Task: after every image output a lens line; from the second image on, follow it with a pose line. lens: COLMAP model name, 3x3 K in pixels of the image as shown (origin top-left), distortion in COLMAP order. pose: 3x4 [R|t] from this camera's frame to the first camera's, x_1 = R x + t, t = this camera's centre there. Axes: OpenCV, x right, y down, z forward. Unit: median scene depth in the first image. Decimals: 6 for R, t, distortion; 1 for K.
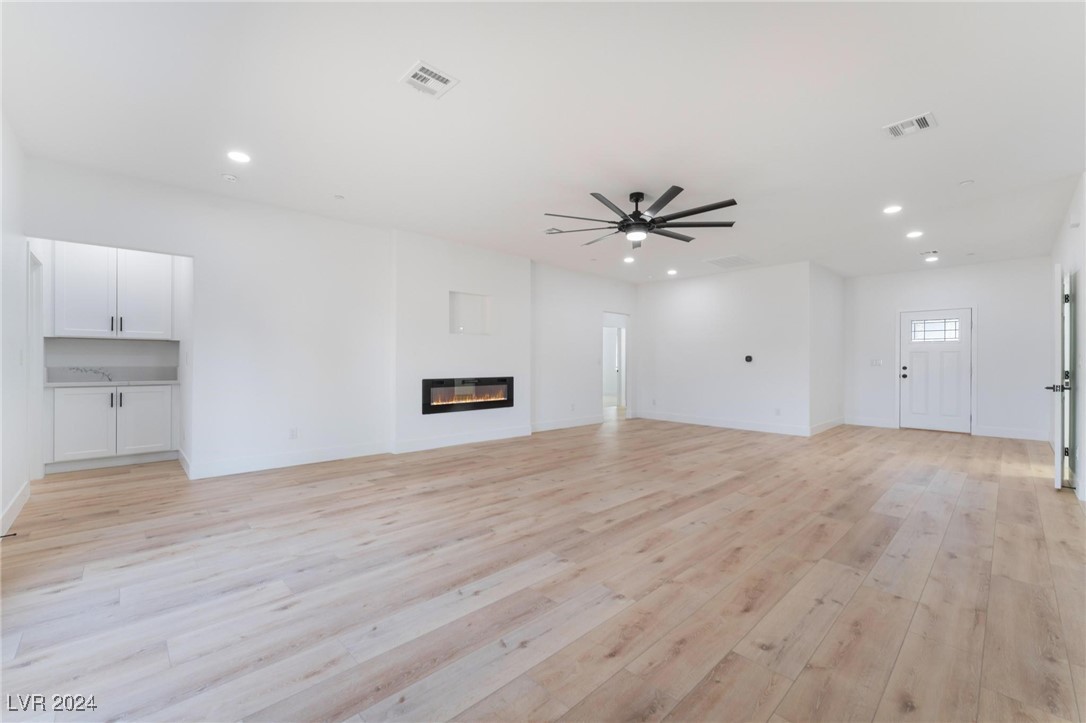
lens RADIAL K [[443.8, 0, 541.3], [0, 443.8, 362.2], [0, 0, 1]] dist [-0.002636, 0.000269]
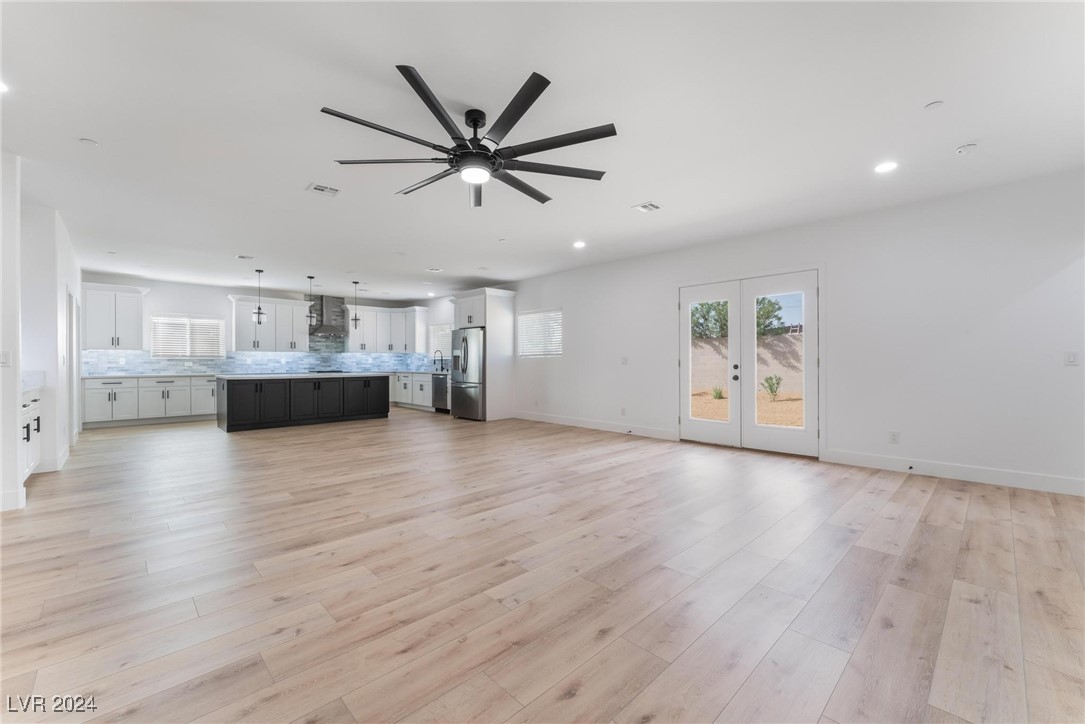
lens RADIAL K [[443.4, 0, 540.8], [0, 443.4, 362.7], [0, 0, 1]] dist [-0.002636, 0.000269]
pose [[-0.999924, -0.003433, -0.011874, 0.120578], [-0.003470, 0.999989, 0.003024, -0.000136], [0.011863, 0.003065, -0.999925, 1.665670]]
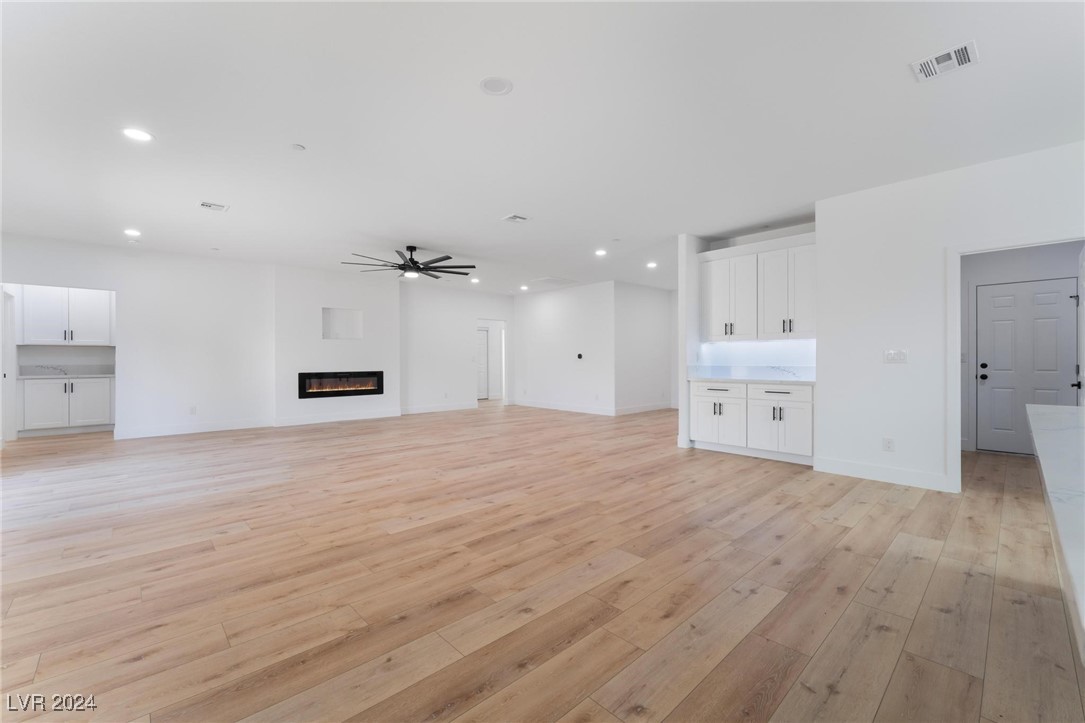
lens RADIAL K [[443.4, 0, 540.8], [0, 443.4, 362.2], [0, 0, 1]] dist [-0.002636, 0.000269]
pose [[0.999966, -0.006182, -0.005424, 0.646939], [0.006207, 0.999970, 0.004732, 0.004553], [0.005394, -0.004766, 0.999974, -0.477063]]
